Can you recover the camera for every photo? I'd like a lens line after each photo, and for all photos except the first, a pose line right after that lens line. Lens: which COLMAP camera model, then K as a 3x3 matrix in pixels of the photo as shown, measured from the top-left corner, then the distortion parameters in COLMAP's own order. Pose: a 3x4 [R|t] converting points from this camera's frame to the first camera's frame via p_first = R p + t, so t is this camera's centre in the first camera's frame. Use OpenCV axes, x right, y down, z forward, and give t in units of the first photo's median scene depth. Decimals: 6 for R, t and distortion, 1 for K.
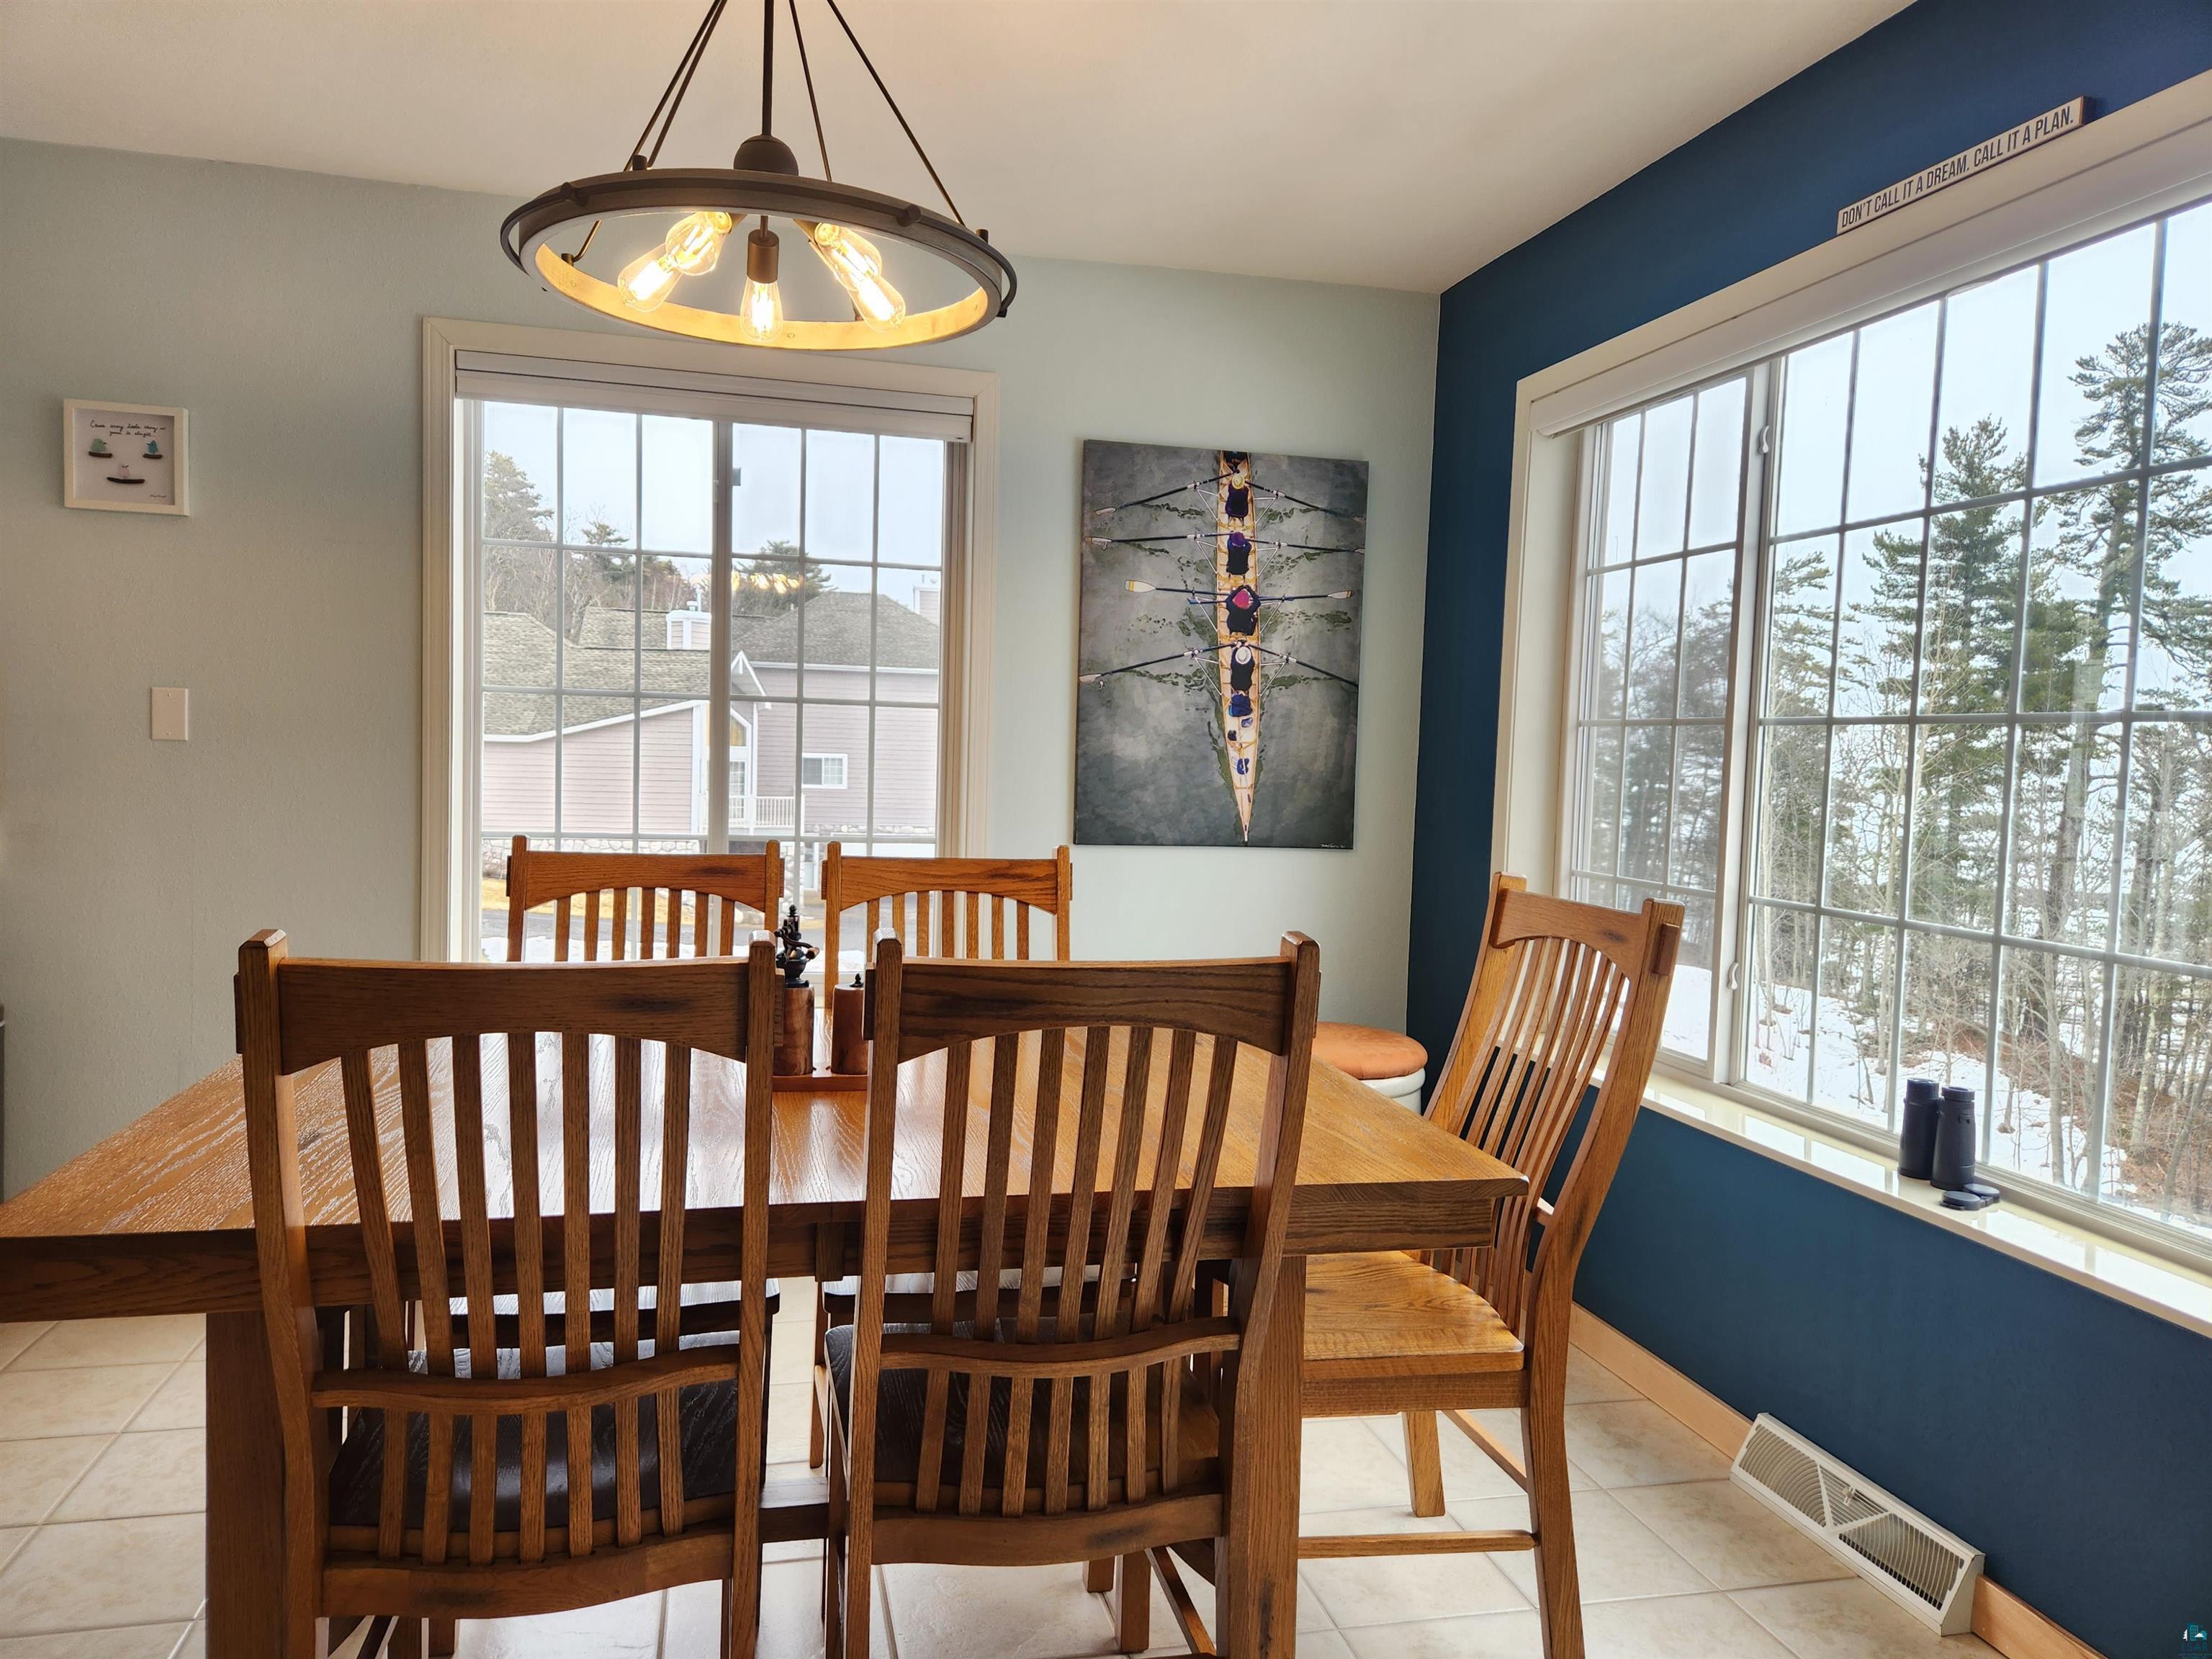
lens RADIAL K [[1488.1, 0, 1102.8], [0, 1488.1, 823.7], [0, 0, 1]] dist [0.042655, -0.001512]
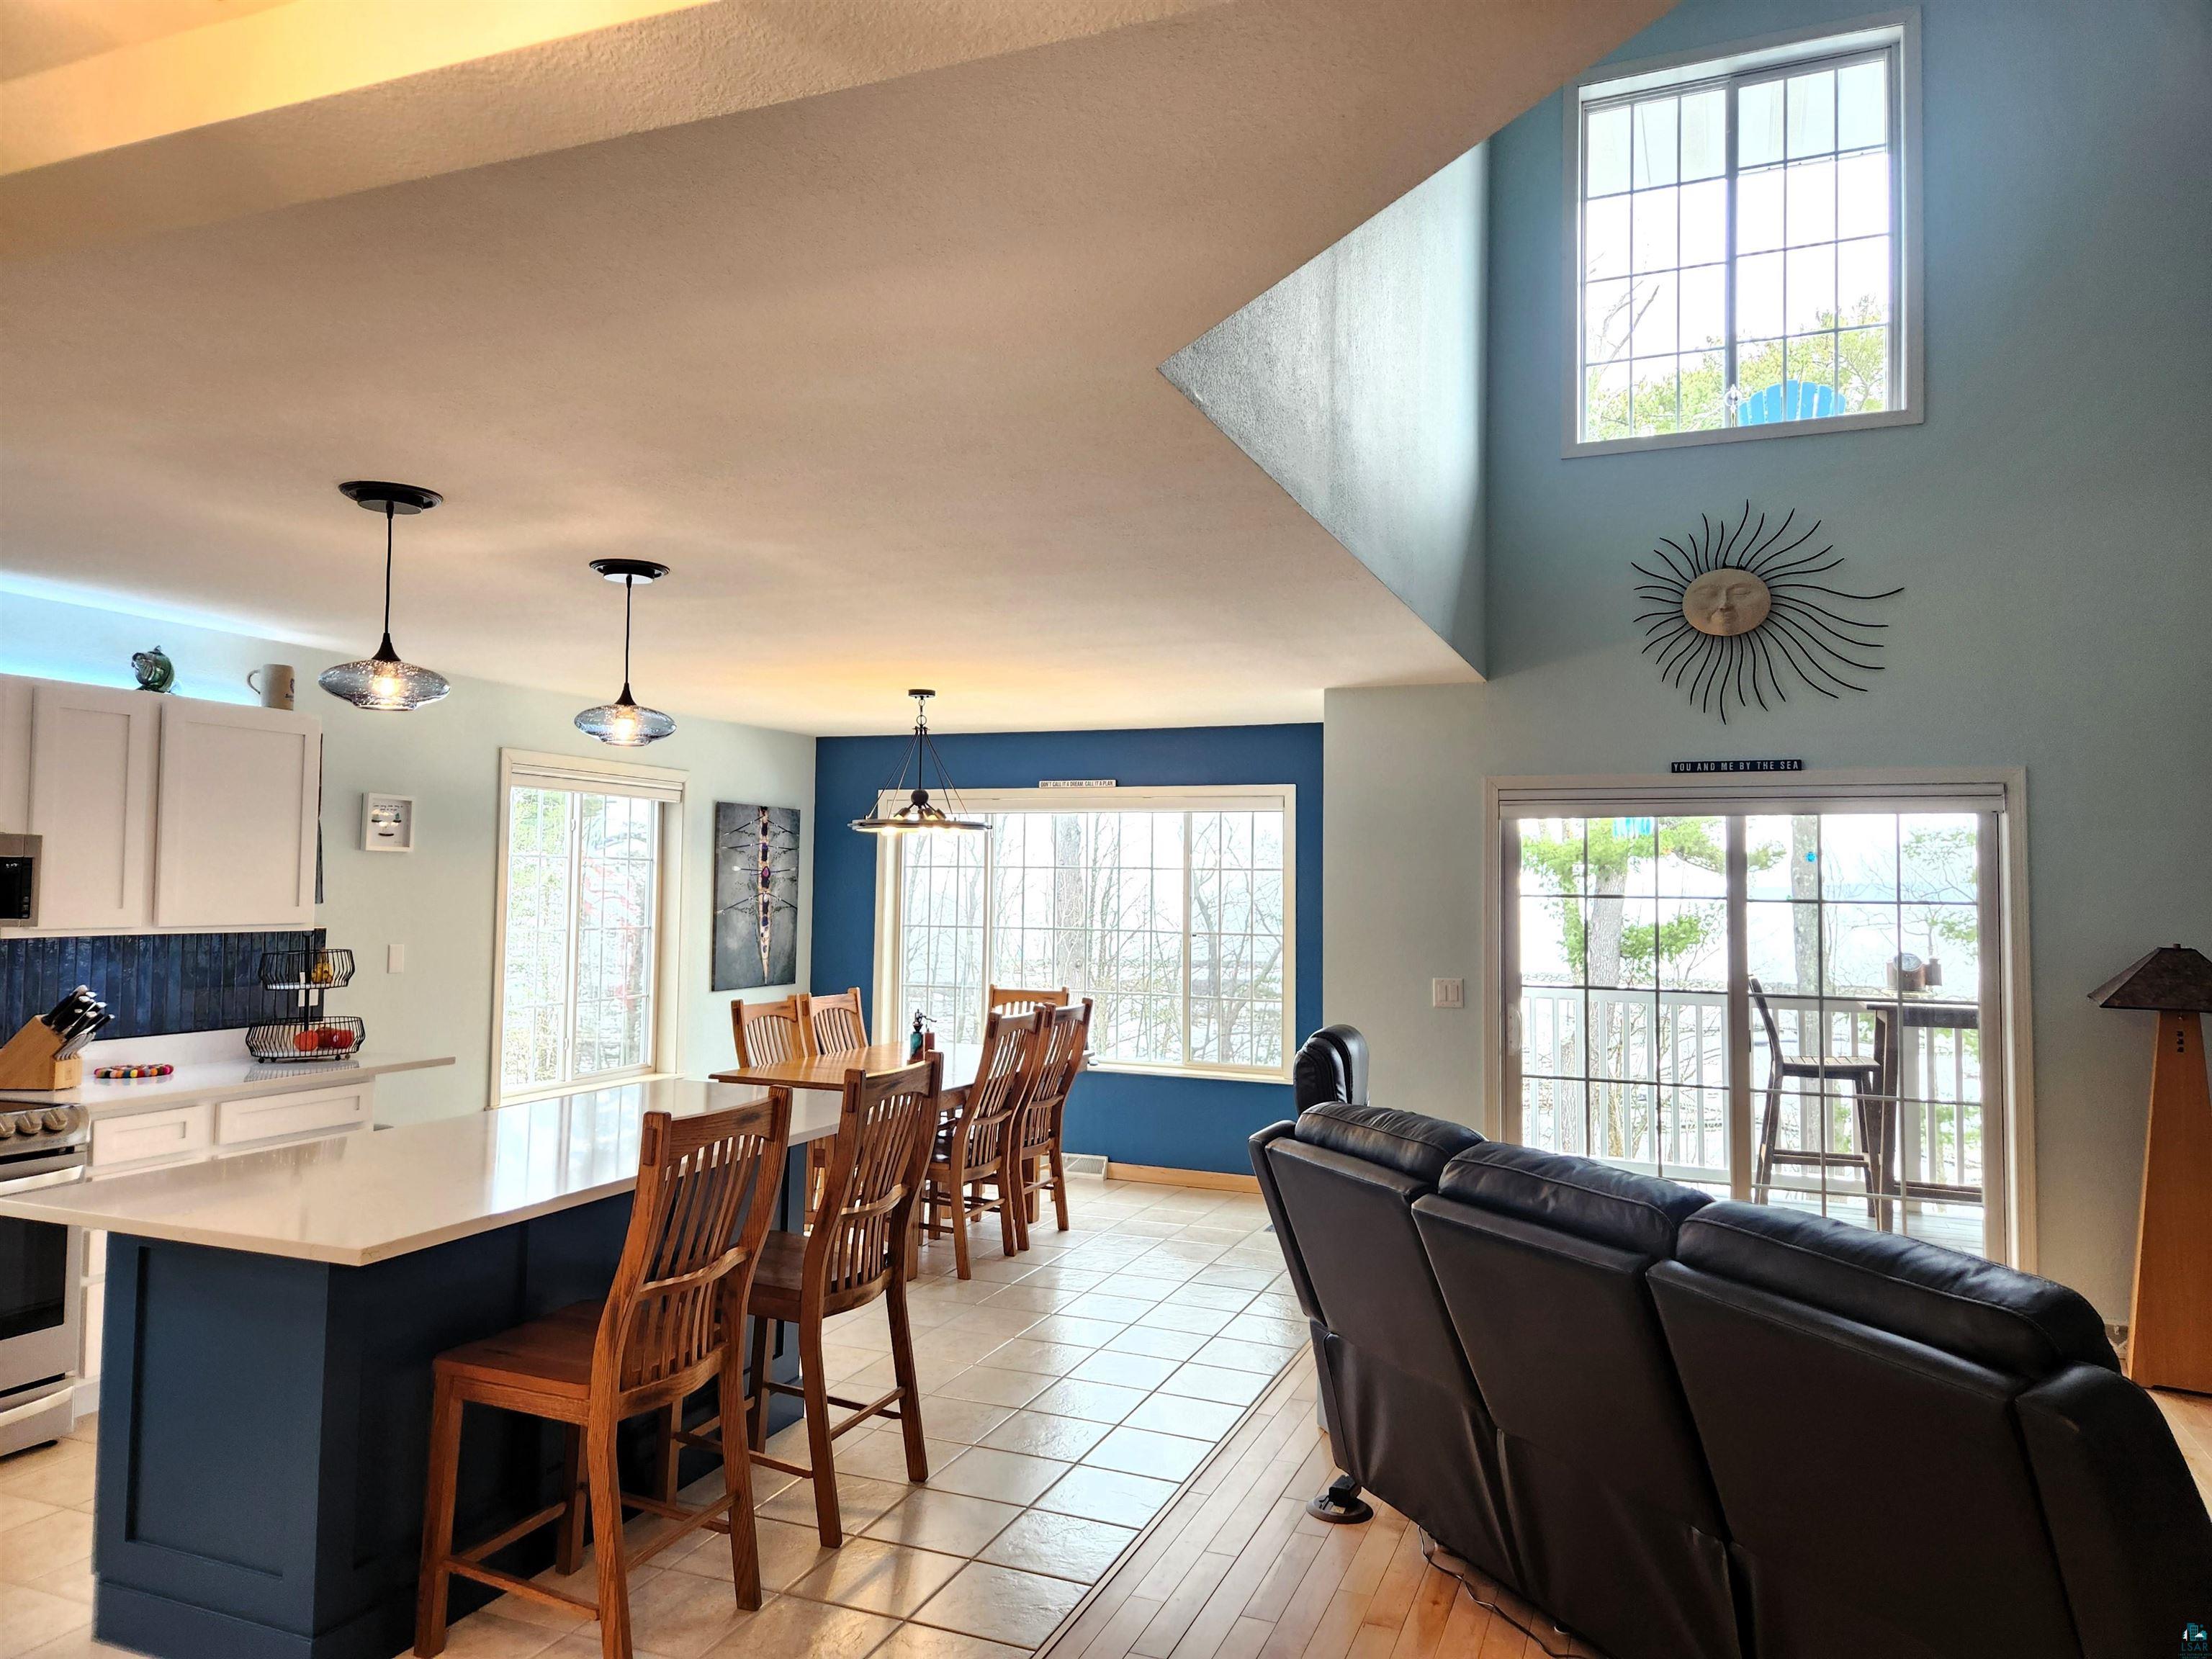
lens RADIAL K [[1488.1, 0, 1101.2], [0, 1488.1, 829.0], [0, 0, 1]] dist [0.042655, -0.001512]
pose [[0.581332, 0.009573, 0.813610, -1.405820], [0.040786, 0.998331, -0.040888, -0.104881], [-0.812643, 0.056953, 0.579972, -0.676364]]
